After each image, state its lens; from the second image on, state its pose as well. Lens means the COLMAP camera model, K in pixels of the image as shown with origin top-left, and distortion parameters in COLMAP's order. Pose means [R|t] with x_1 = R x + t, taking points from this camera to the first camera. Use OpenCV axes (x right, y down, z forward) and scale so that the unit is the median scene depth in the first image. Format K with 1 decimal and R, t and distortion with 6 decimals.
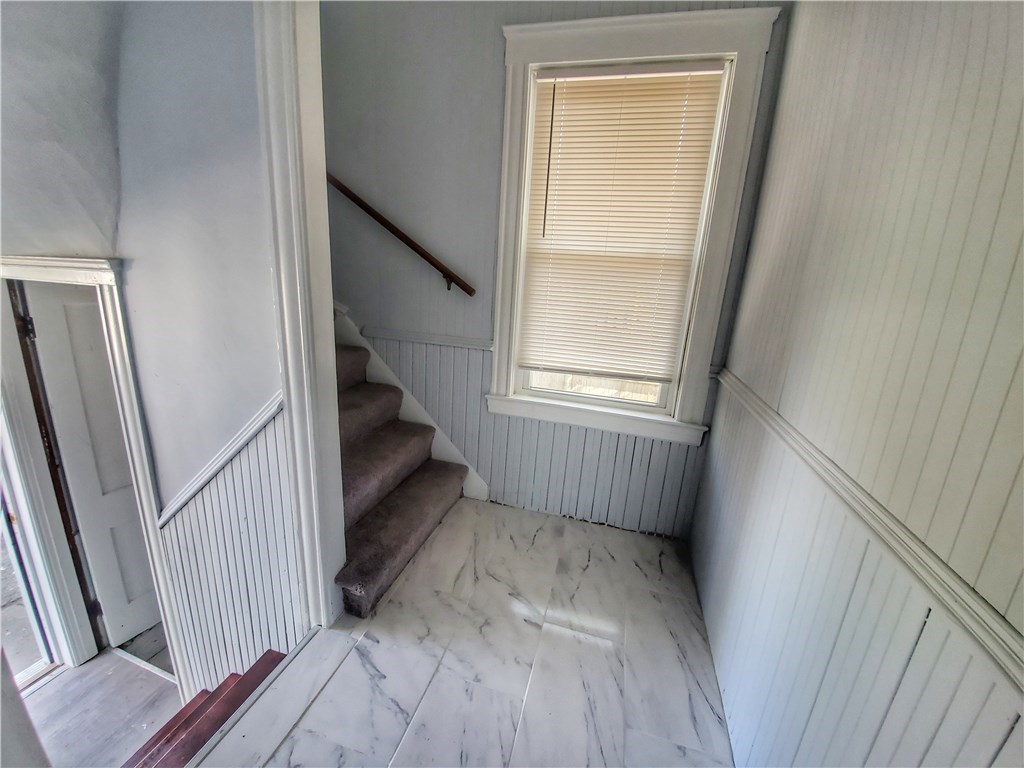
lens RADIAL K [[404.5, 0, 510.9], [0, 404.5, 379.8], [0, 0, 1]] dist [-0.002389, -0.008478]
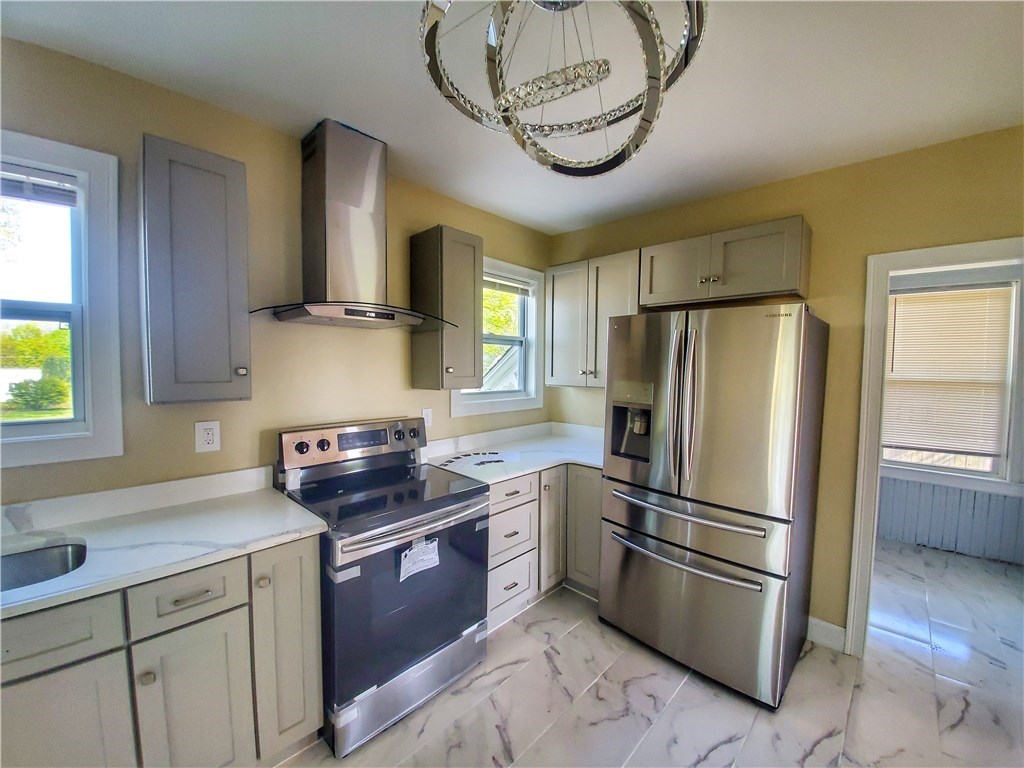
lens RADIAL K [[404.5, 0, 514.4], [0, 404.5, 384.8], [0, 0, 1]] dist [-0.002389, -0.008478]
pose [[0.889696, -0.025590, -0.455835, -0.593327], [-0.080837, 0.973824, -0.212444, 0.215459], [0.449340, 0.225859, 0.864339, -1.276535]]
